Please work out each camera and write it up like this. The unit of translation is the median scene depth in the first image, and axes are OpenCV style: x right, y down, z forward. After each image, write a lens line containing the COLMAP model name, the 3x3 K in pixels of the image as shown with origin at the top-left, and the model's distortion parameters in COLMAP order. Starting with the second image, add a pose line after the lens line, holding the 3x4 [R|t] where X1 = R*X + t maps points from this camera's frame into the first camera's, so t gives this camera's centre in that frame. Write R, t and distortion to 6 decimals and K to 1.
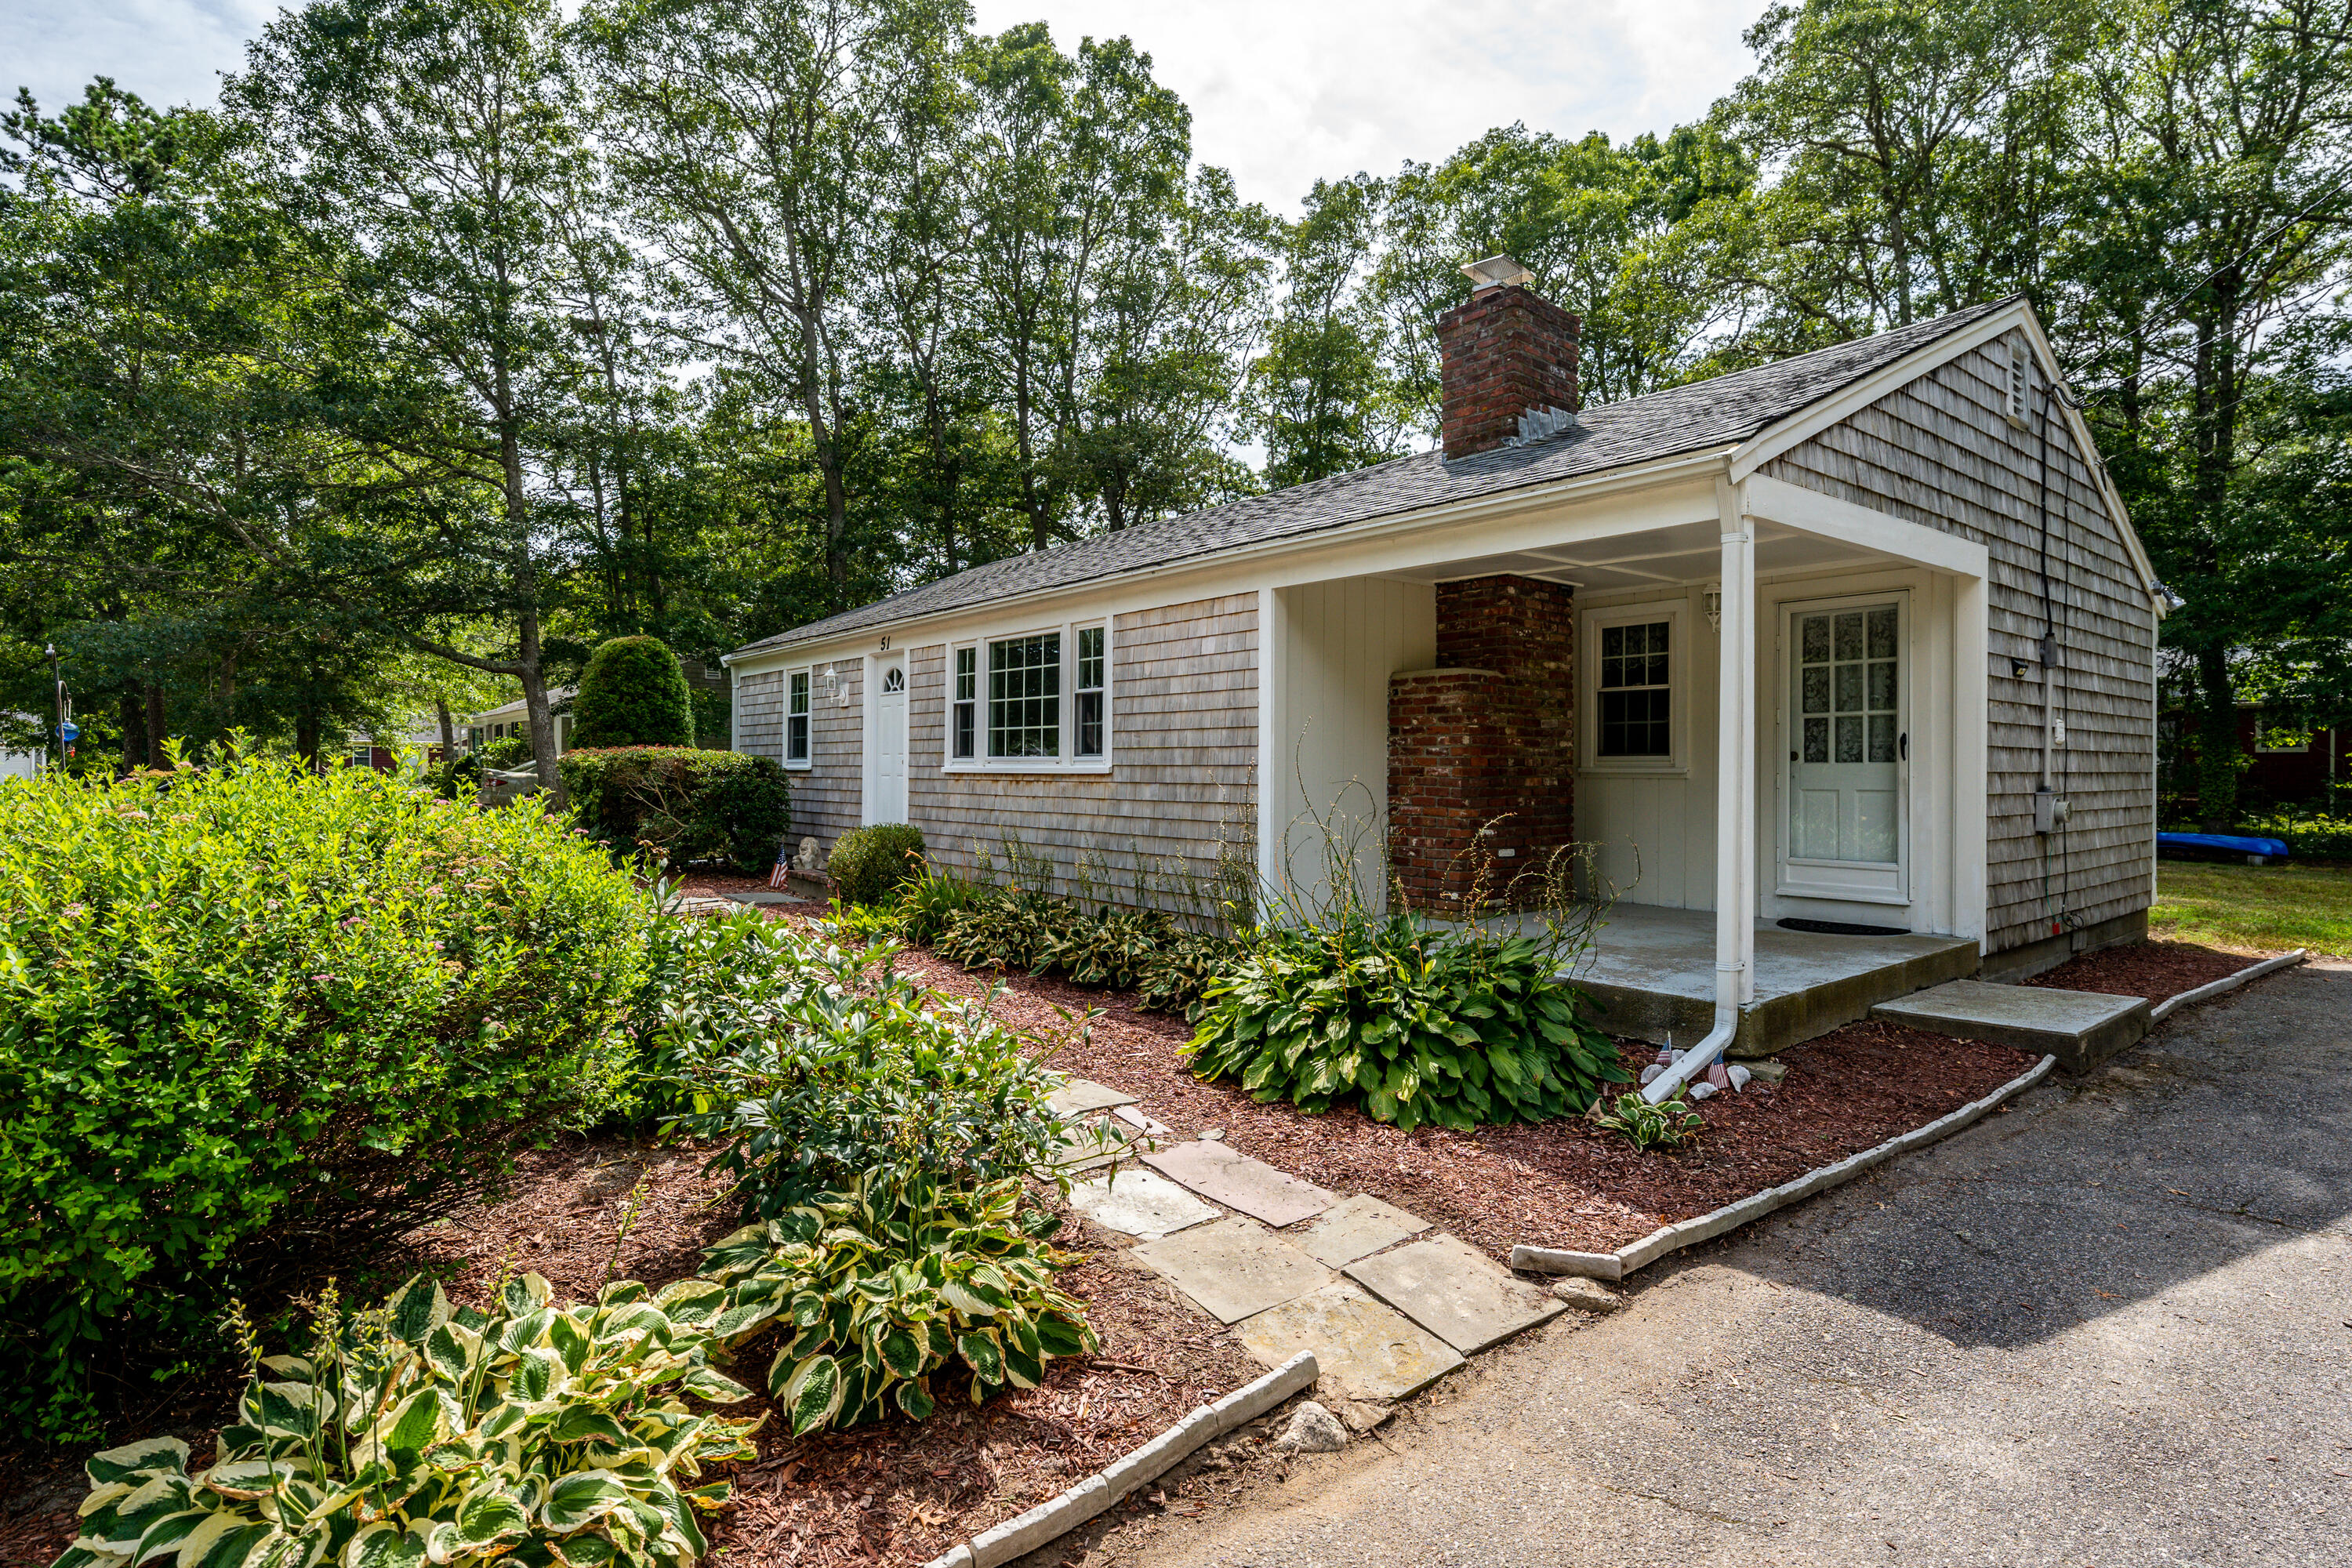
lens RADIAL K [[1162.4, 0, 1175.3], [0, 1162.4, 776.8], [0, 0, 1]] dist [0.009168, -0.002659]
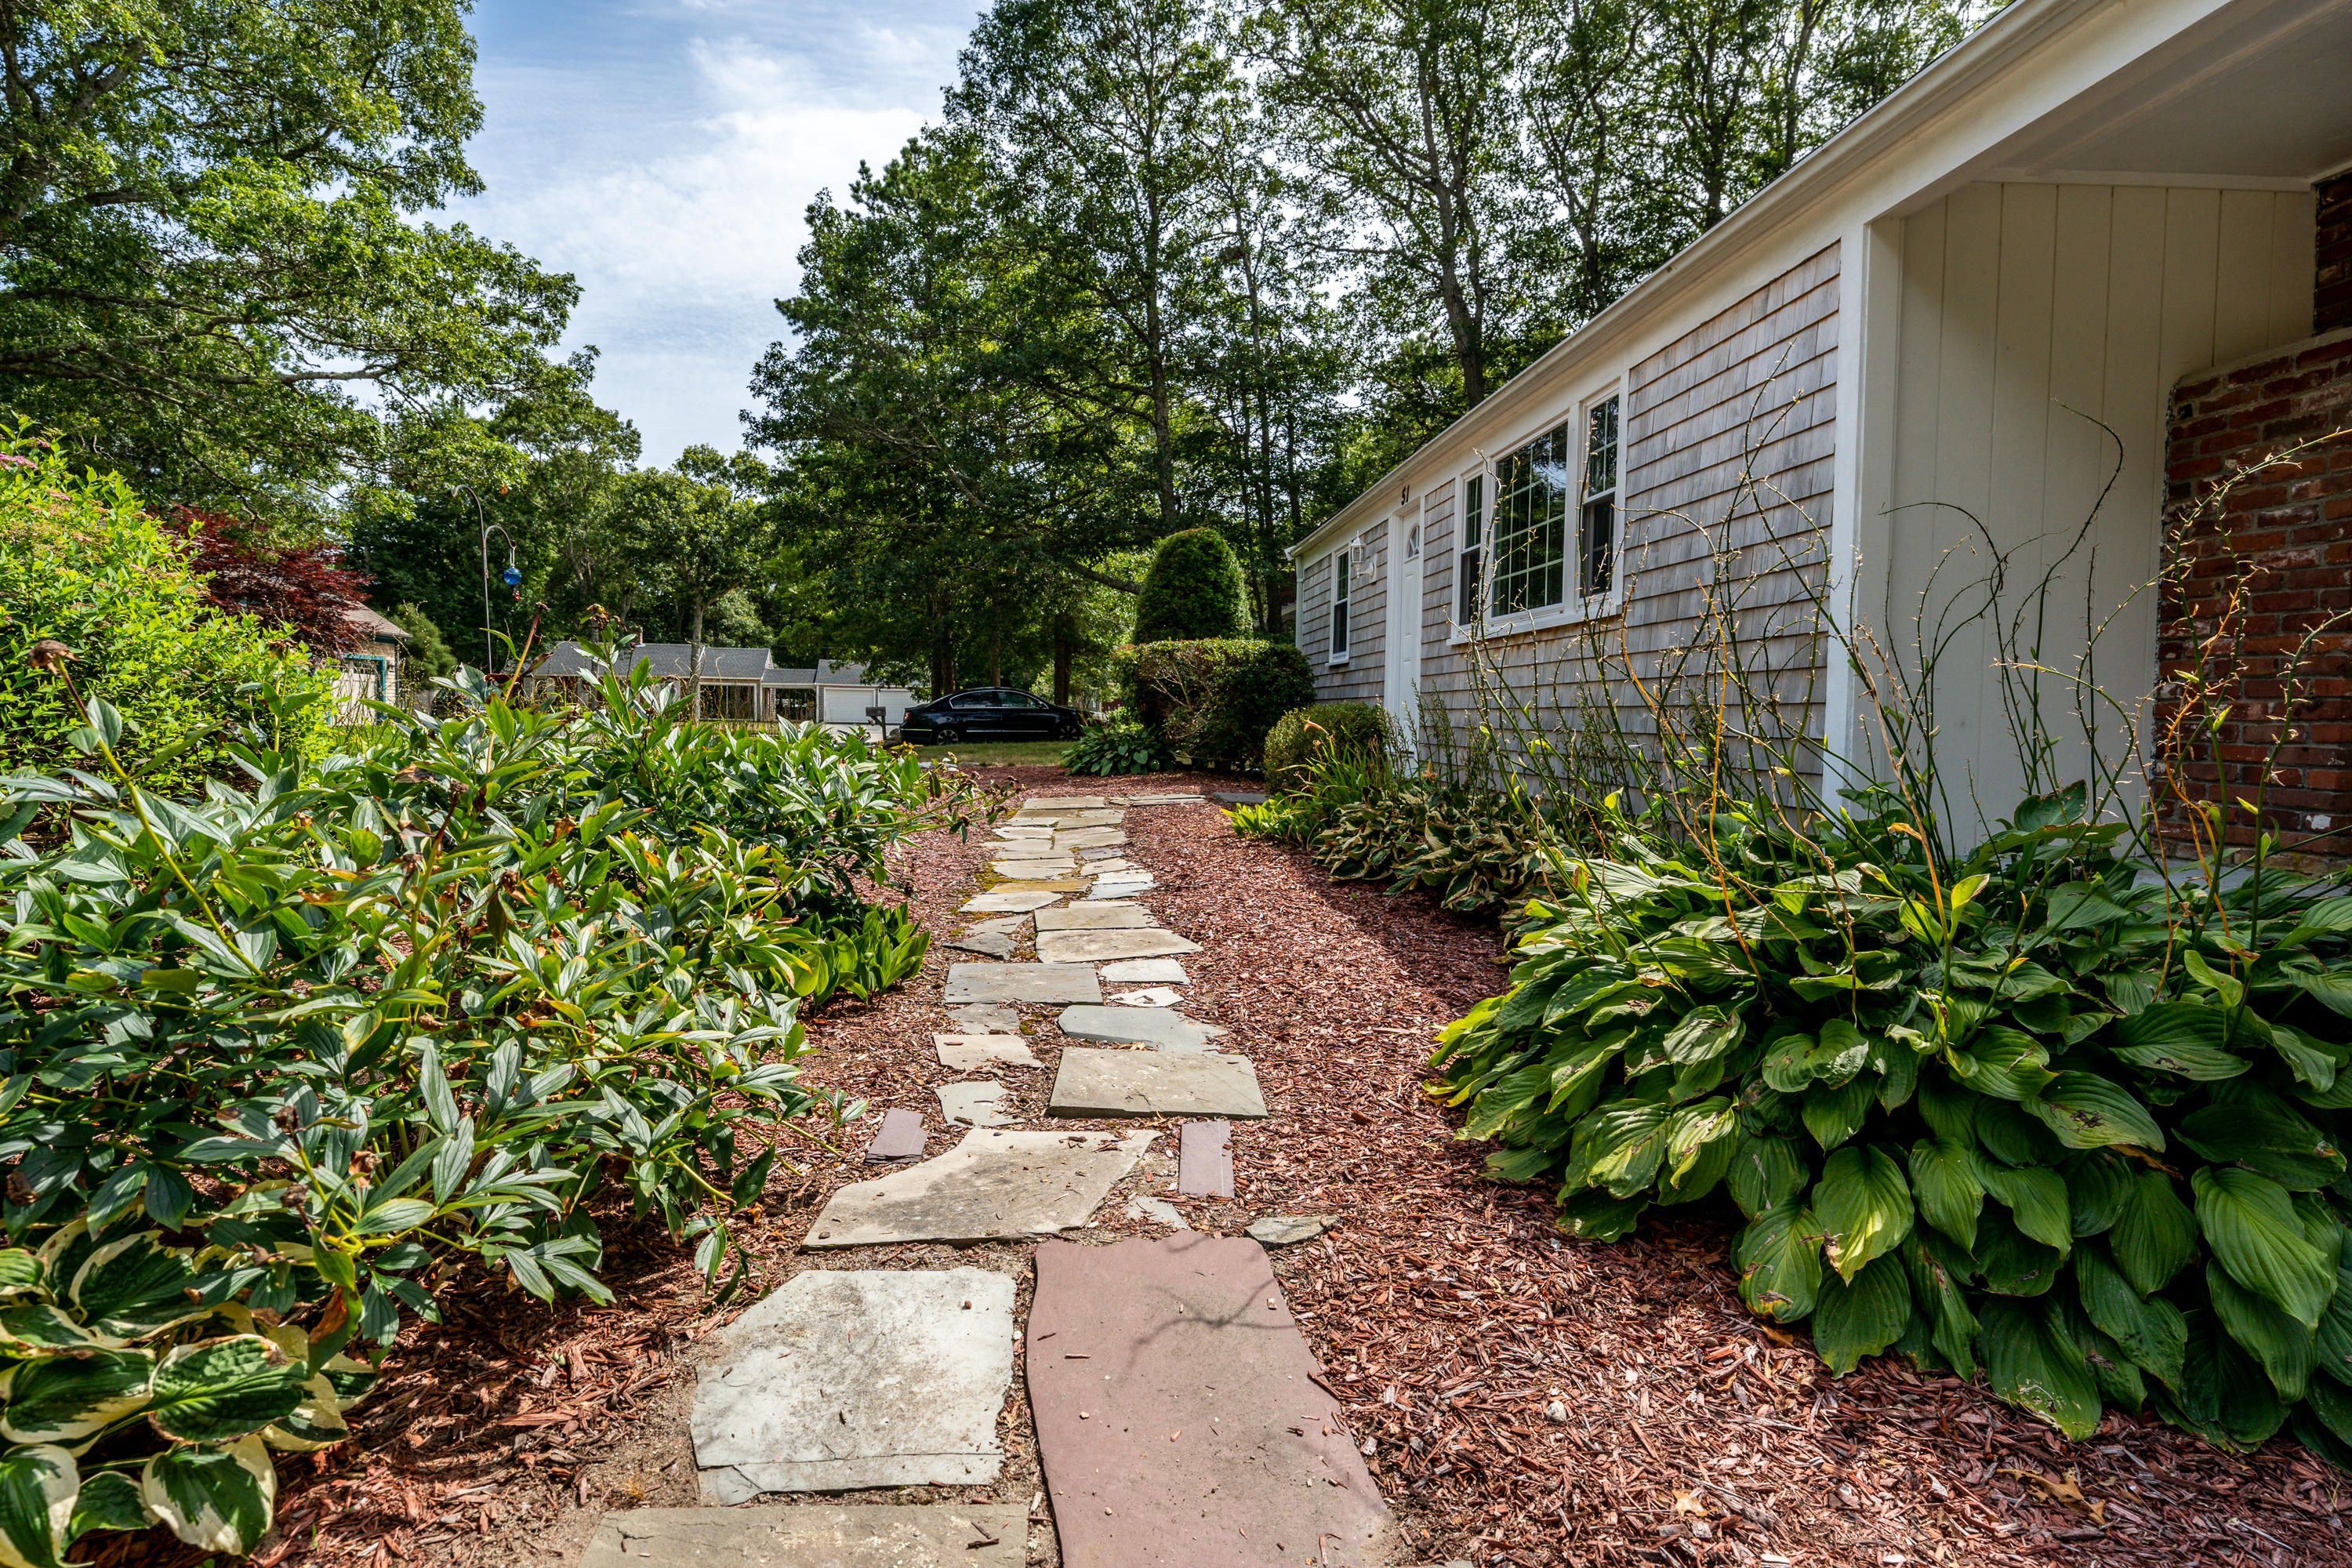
lens RADIAL K [[1162.4, 0, 1177.1], [0, 1162.4, 760.0], [0, 0, 1]] dist [0.009168, -0.002659]
pose [[0.817640, 0.027006, -0.575096, 0.112183], [-0.012651, 0.999501, 0.028948, 0.058791], [0.575591, -0.016394, 0.817573, 0.297436]]
